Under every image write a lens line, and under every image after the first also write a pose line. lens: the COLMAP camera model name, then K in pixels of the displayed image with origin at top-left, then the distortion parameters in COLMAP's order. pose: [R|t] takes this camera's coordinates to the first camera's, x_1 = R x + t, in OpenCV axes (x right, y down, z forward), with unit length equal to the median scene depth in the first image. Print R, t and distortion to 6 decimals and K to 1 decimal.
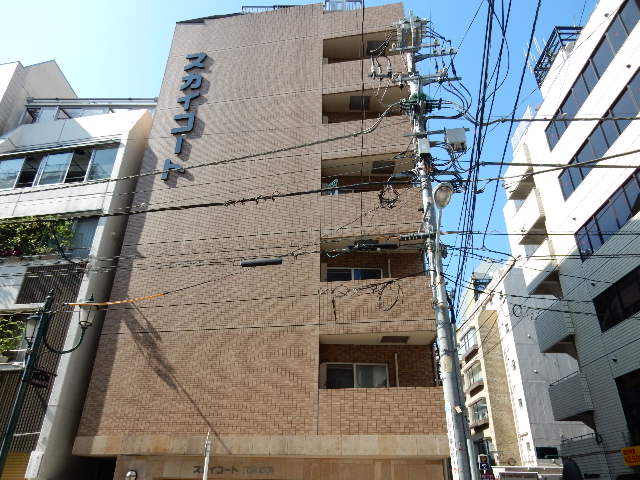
lens RADIAL K [[467.4, 0, 320.9], [0, 467.4, 238.8], [0, 0, 1]] dist [-0.010180, -0.001714]
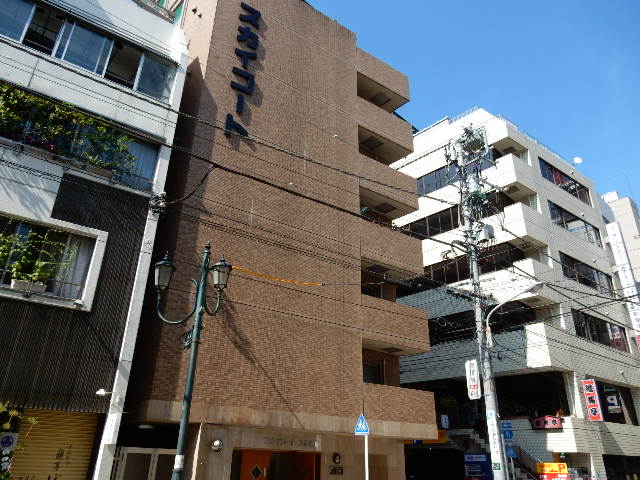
lens RADIAL K [[467.4, 0, 320.6], [0, 467.4, 241.9], [0, 0, 1]] dist [-0.010180, -0.001714]
pose [[0.715974, 0.305873, 0.627553, -0.809805], [-0.346722, 0.936006, -0.060640, 0.071546], [-0.605941, -0.174170, 0.776209, 0.138148]]
